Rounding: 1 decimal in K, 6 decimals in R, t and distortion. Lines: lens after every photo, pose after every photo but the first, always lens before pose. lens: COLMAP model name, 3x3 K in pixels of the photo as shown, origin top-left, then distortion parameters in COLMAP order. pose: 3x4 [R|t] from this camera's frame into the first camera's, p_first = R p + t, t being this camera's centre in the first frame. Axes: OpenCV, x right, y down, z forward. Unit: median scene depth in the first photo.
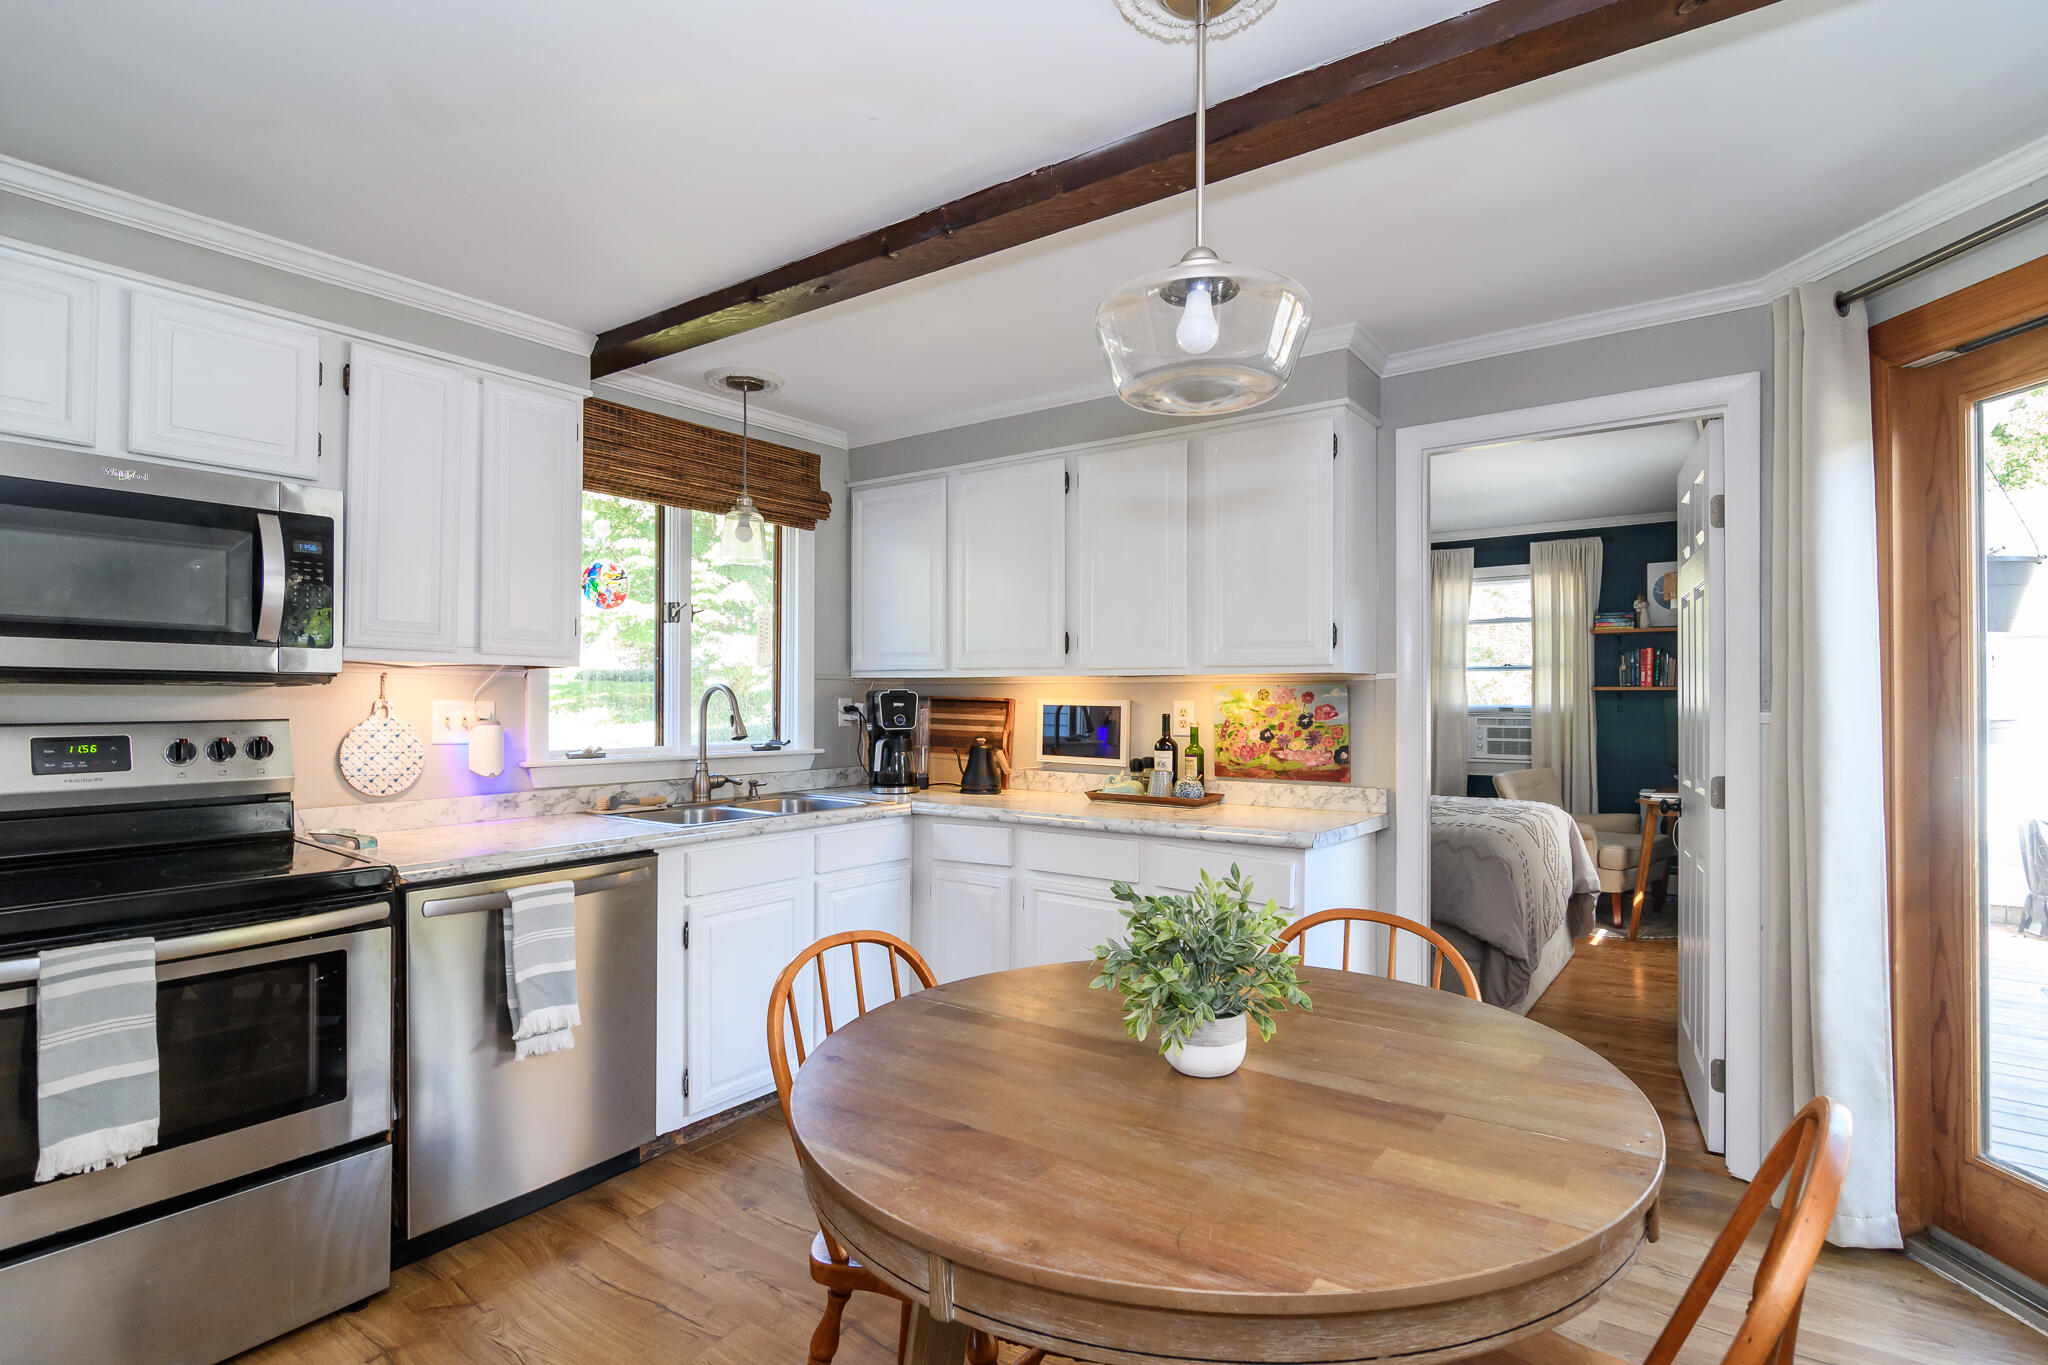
lens RADIAL K [[1010.5, 0, 1017.2], [0, 1010.5, 694.5], [0, 0, 1]] dist [0.002686, -0.000037]
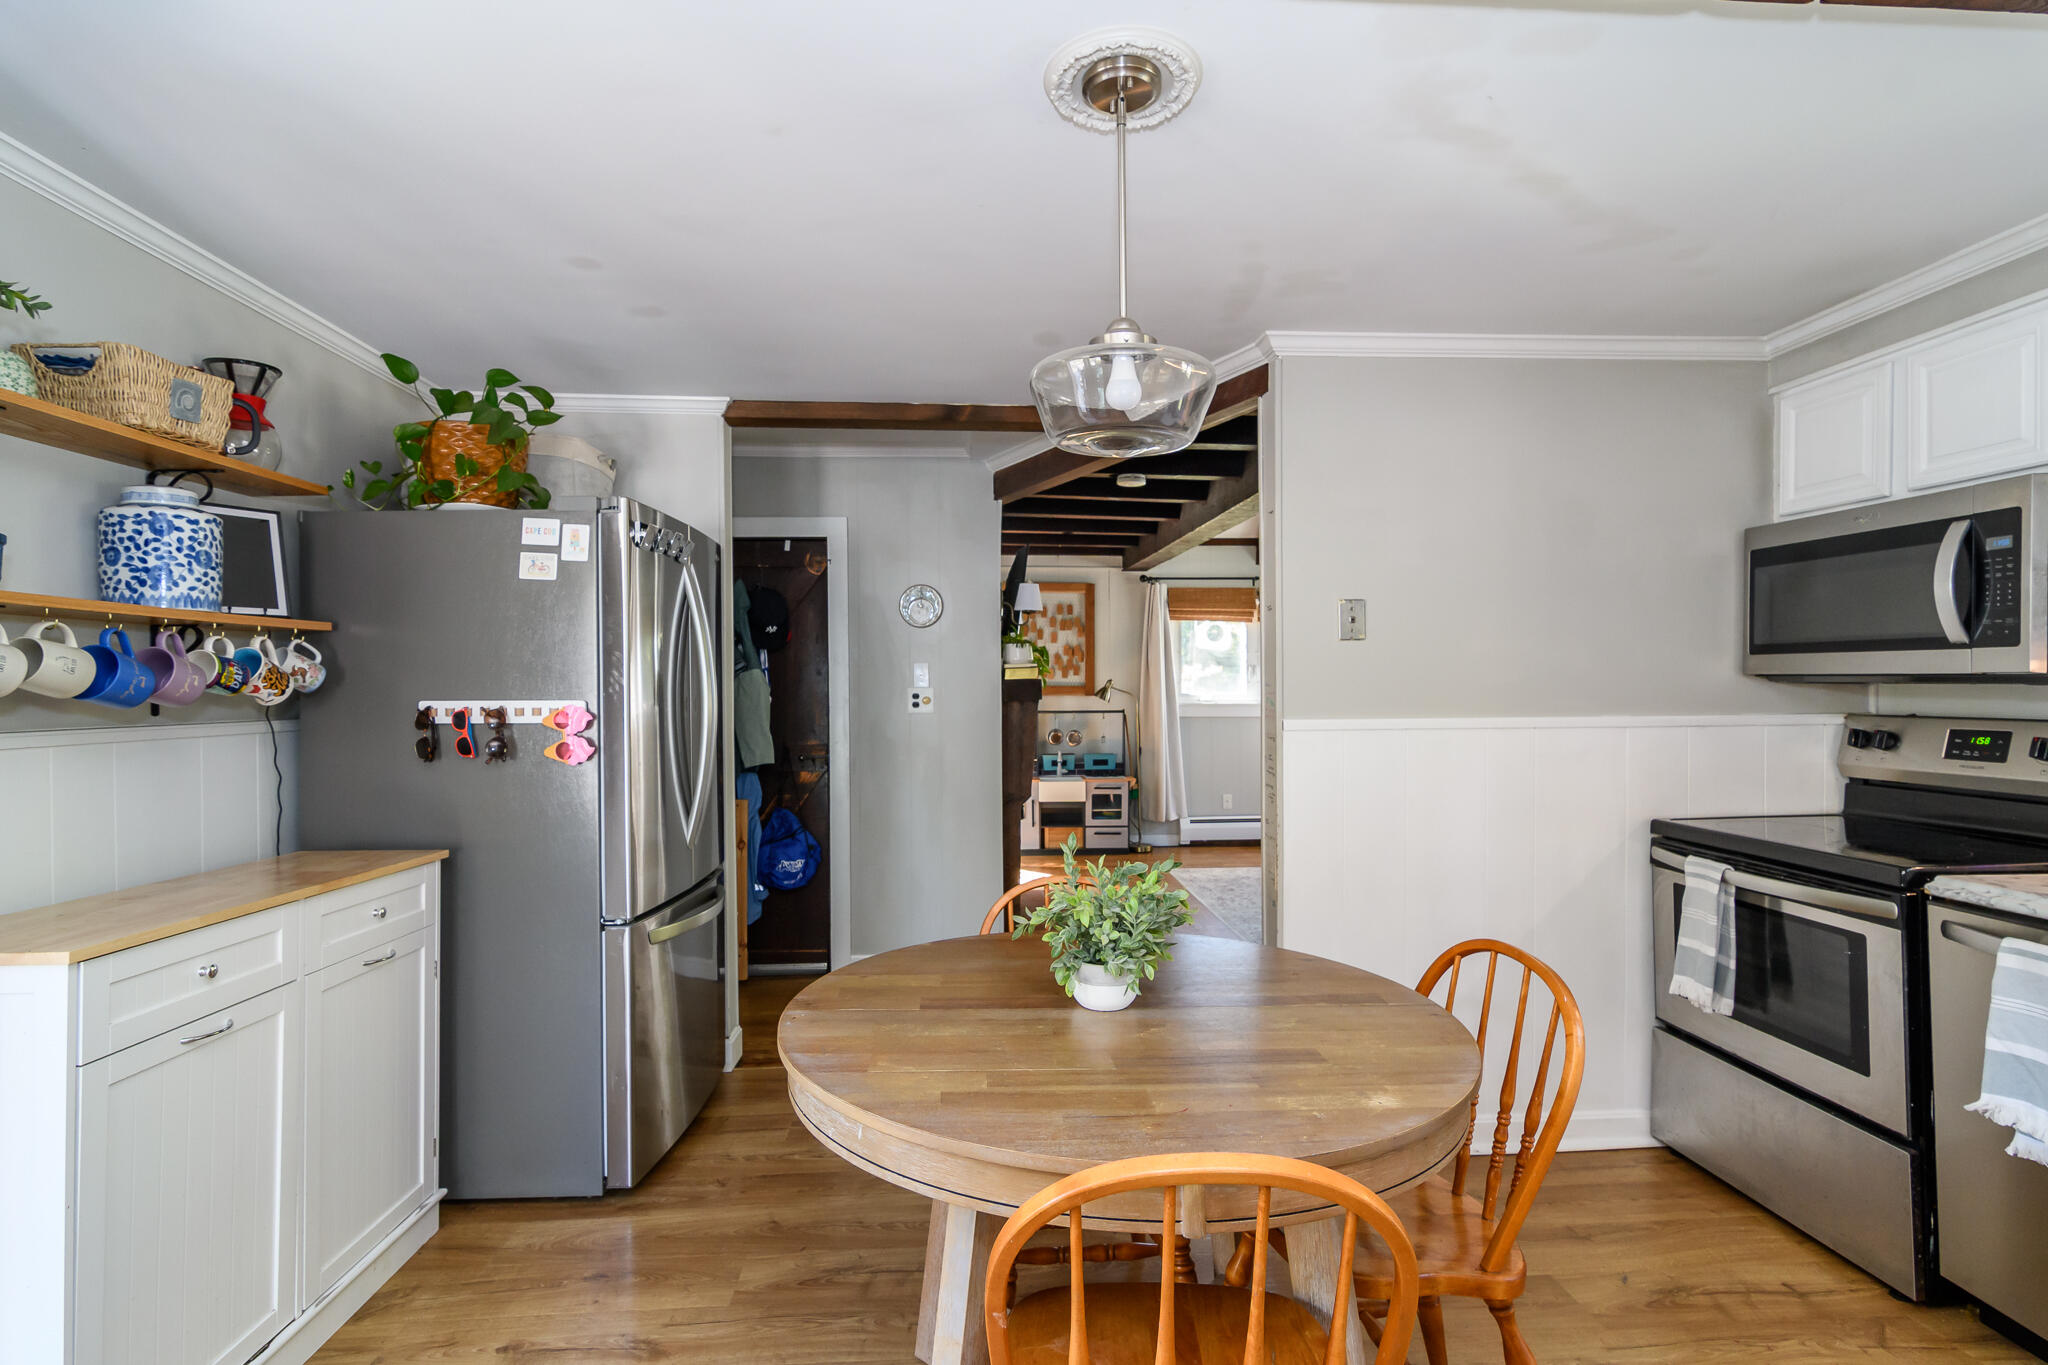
lens RADIAL K [[972.5, 0, 1017.1], [0, 972.5, 675.8], [0, 0, 1]] dist [-0.001967, 0.000474]
pose [[-0.759601, -0.003960, -0.650377, 0.710843], [0.005057, 0.999915, -0.011994, -0.014255], [0.650370, -0.012400, -0.759517, 1.255917]]
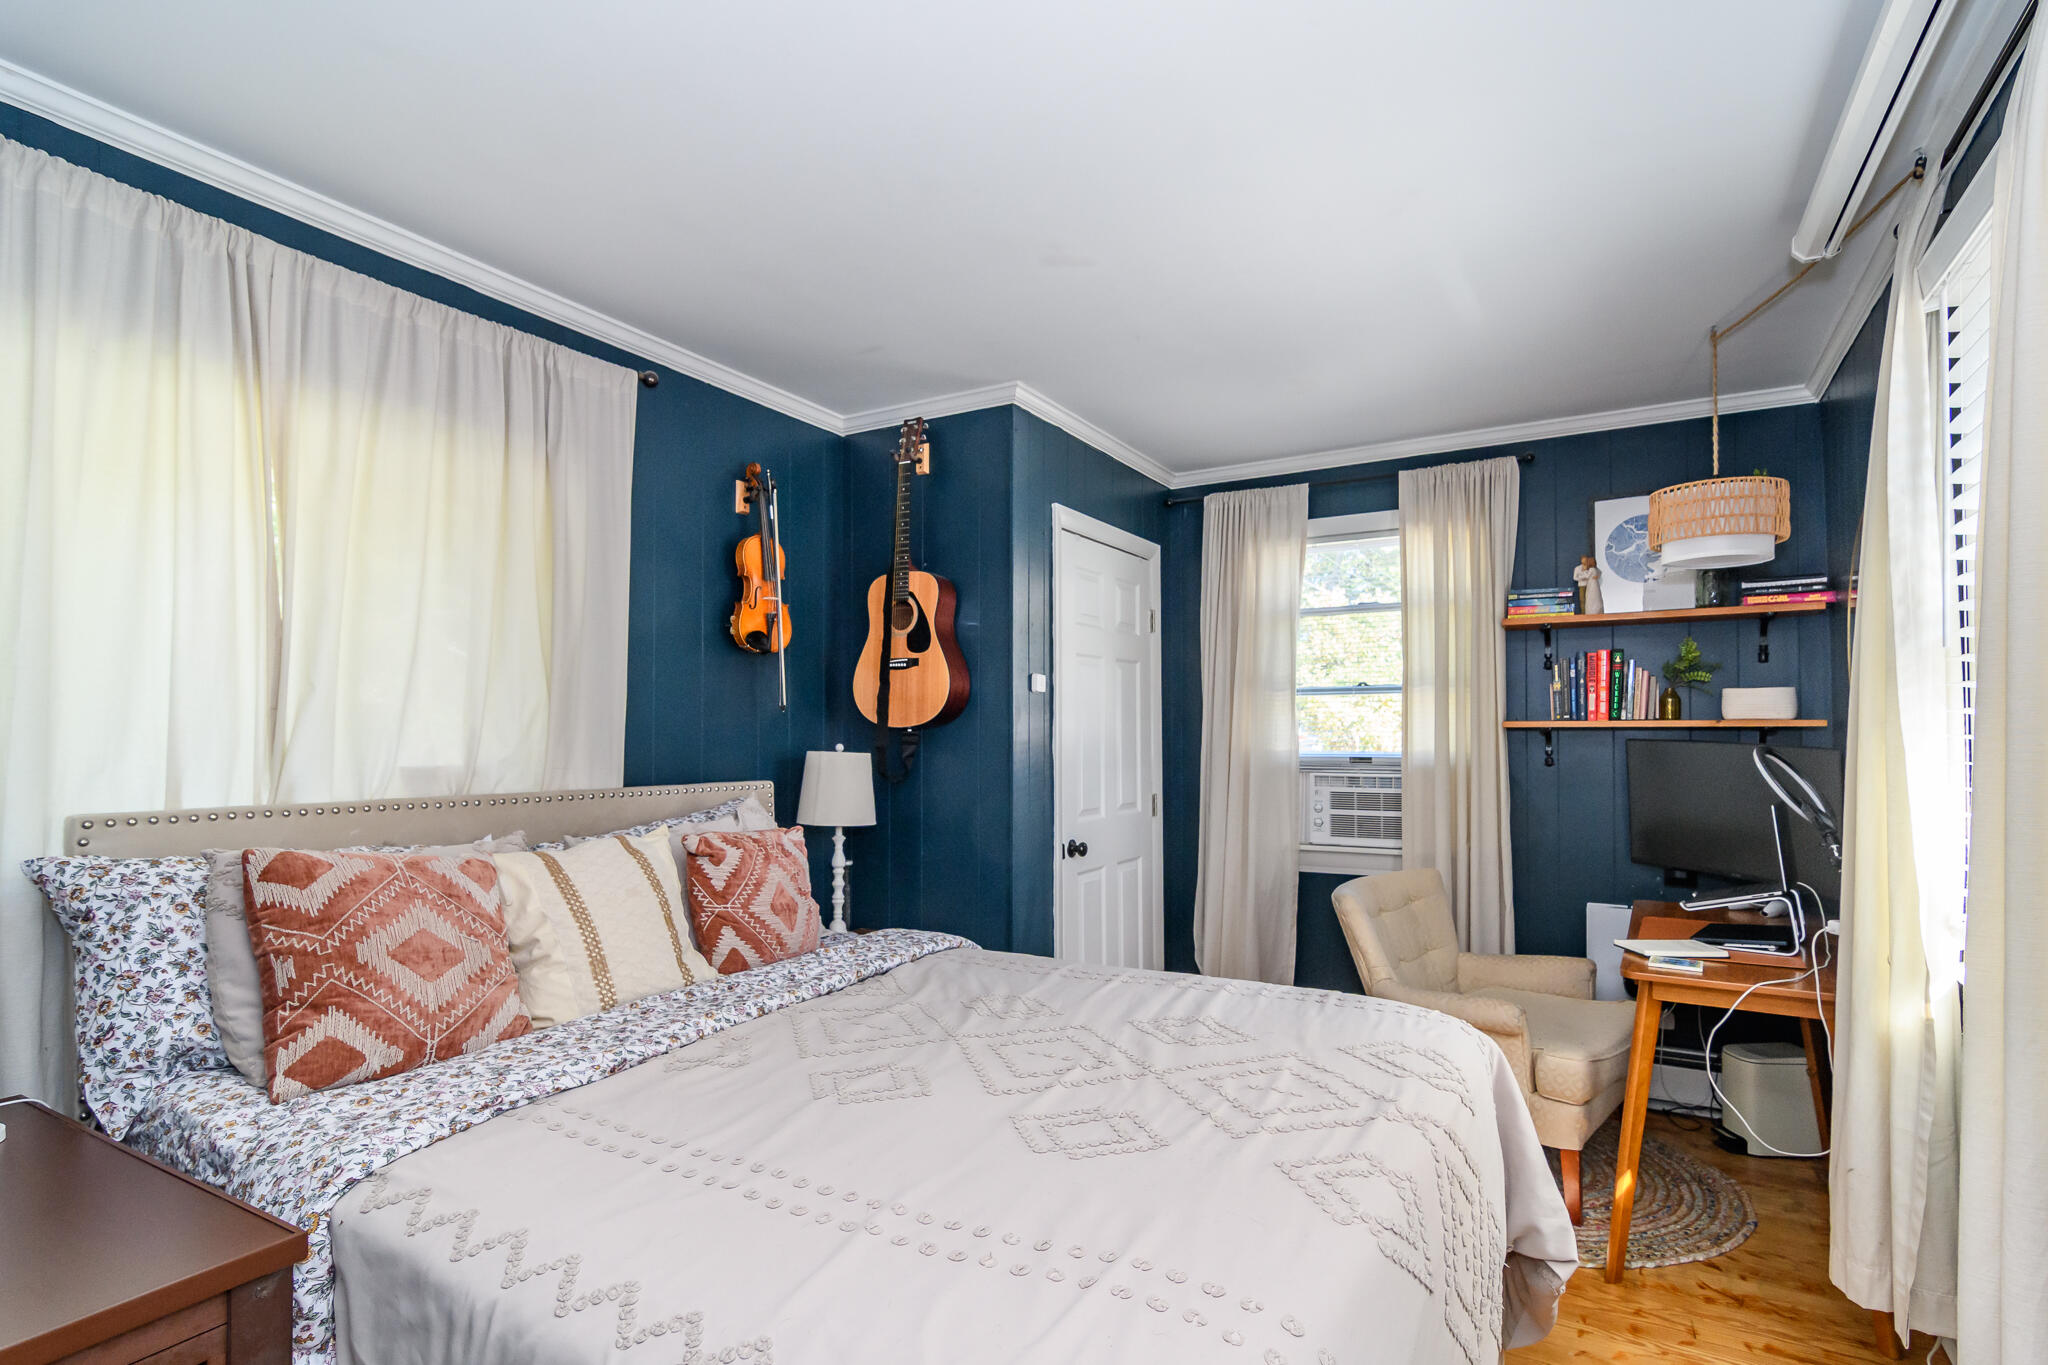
lens RADIAL K [[972.5, 0, 1052.8], [0, 972.5, 735.8], [0, 0, 1]] dist [-0.001967, 0.000474]
pose [[0.993004, -0.003176, 0.118039, 0.241543], [0.003102, 0.999995, 0.000808, -0.000232], [-0.118041, -0.000437, 0.993009, 0.465266]]
